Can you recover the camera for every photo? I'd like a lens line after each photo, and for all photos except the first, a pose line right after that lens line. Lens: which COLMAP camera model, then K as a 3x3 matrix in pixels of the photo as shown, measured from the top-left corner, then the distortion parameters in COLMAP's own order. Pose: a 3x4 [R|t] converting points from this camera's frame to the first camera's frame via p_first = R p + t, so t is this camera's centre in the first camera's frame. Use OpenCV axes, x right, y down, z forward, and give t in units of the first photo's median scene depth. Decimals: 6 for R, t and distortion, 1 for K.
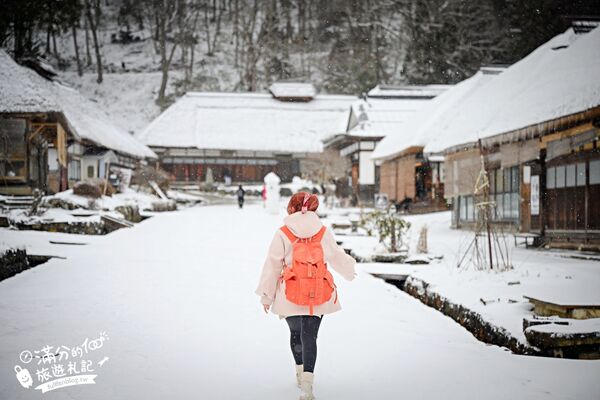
lens RADIAL K [[1204.3, 0, 300.0], [0, 1204.3, 200.0], [0, 0, 1]] dist [0.034649, 0.164512]
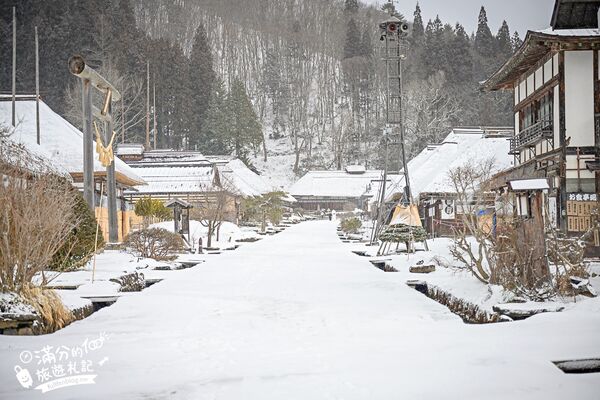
lens RADIAL K [[1142.9, 0, 300.0], [0, 1142.9, 200.0], [0, 0, 1]] dist [-0.011783, -0.015414]
pose [[0.994919, -0.015709, -0.099446, 0.082010], [0.014035, 0.999748, -0.017515, 0.002554], [0.099696, 0.016030, 0.994889, -0.906806]]
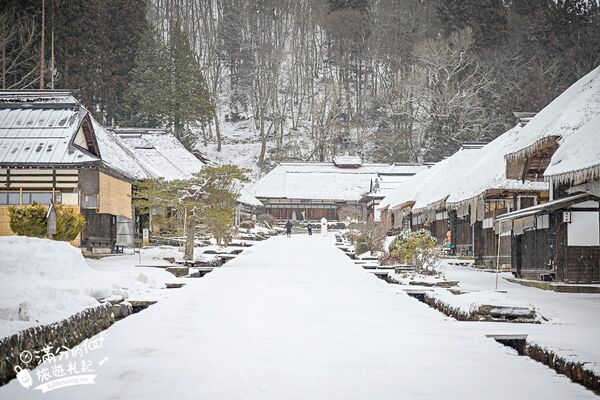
lens RADIAL K [[1204.3, 0, 300.0], [0, 1204.3, 200.0], [0, 0, 1]] dist [0.034649, 0.164512]
pose [[0.997644, -0.001843, -0.068575, 0.031838], [-0.000028, 0.999628, -0.027269, 0.002039], [0.068599, 0.027206, 0.997273, -0.447456]]
